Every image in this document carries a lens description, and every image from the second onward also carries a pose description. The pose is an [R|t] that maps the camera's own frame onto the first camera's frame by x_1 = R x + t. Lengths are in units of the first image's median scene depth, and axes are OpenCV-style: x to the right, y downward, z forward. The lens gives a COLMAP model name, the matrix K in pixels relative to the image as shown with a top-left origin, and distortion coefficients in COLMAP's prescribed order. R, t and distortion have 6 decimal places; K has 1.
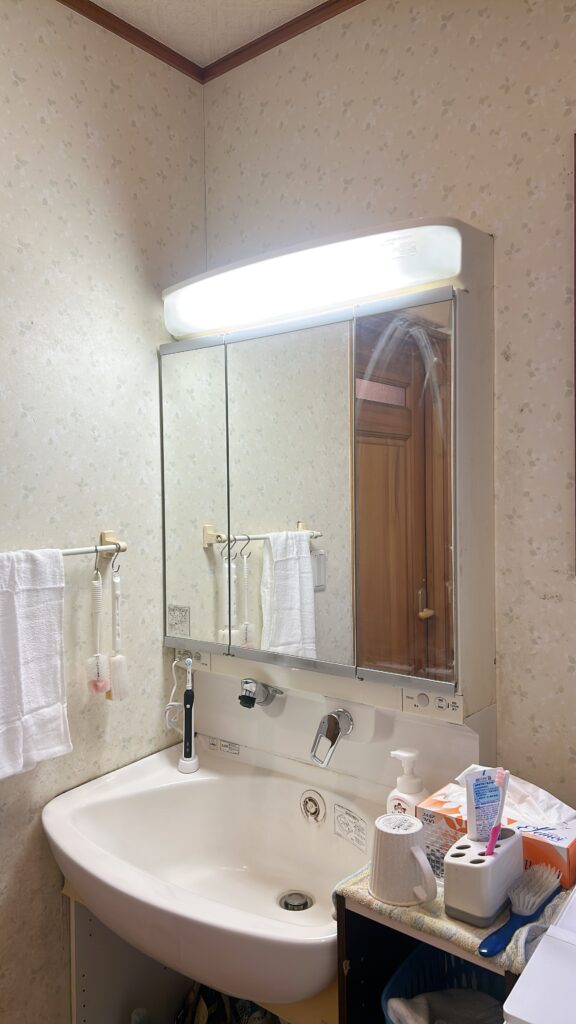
lens RADIAL K [[732.3, 0, 288.0], [0, 732.3, 512.0], [0, 0, 1]] dist [0.107327, -0.155390]
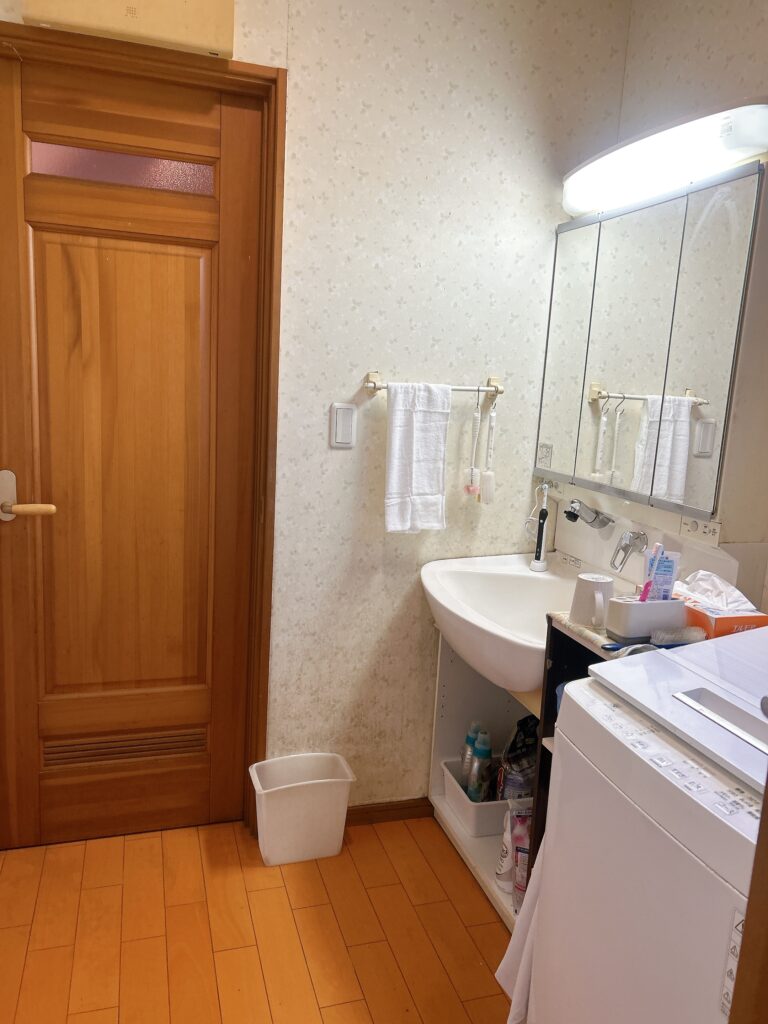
lens RADIAL K [[737.2, 0, 384.0], [0, 737.2, 512.0], [0, 0, 1]] dist [-0.002381, -0.003655]
pose [[0.842230, 0.153373, -0.516842, 0.308907], [-0.073547, 0.982404, 0.171680, 0.051876], [0.534078, -0.106582, 0.838690, -0.223196]]
